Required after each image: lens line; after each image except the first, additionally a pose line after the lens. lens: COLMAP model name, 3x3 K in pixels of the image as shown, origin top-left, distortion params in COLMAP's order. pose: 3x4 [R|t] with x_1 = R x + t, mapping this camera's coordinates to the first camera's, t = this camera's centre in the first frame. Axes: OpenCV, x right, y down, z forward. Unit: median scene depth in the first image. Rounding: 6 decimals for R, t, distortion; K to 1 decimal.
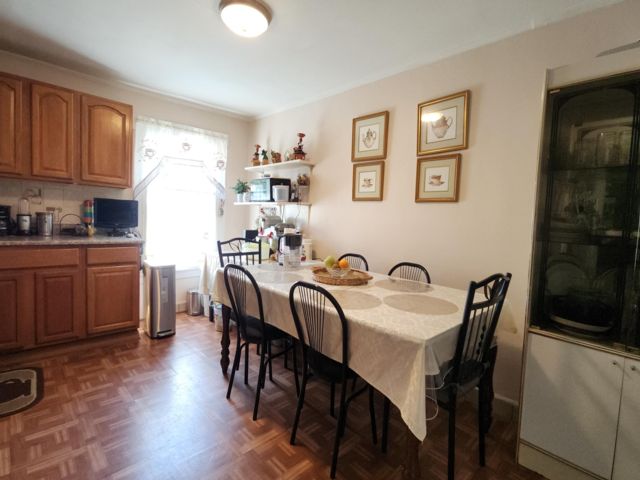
lens RADIAL K [[316.4, 0, 321.3], [0, 316.4, 236.5], [0, 0, 1]] dist [0.004239, 0.000561]
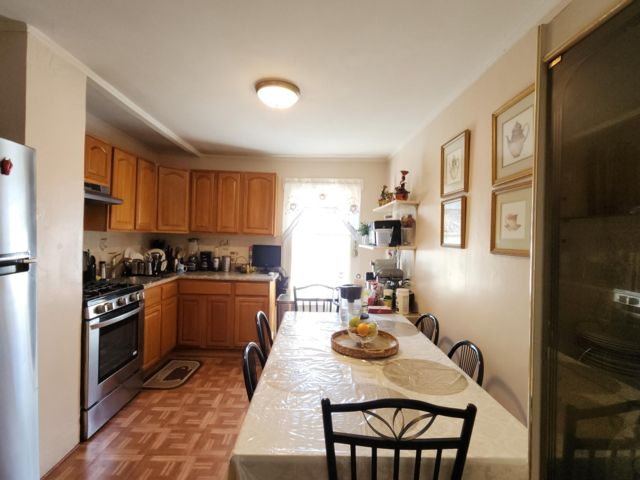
lens RADIAL K [[316.4, 0, 321.4], [0, 316.4, 241.8], [0, 0, 1]] dist [0.004239, 0.000561]
pose [[0.729947, -0.011353, -0.683409, 0.444873], [-0.035441, 0.997888, -0.054432, -0.074897], [0.682584, 0.063954, 0.728004, 0.223069]]
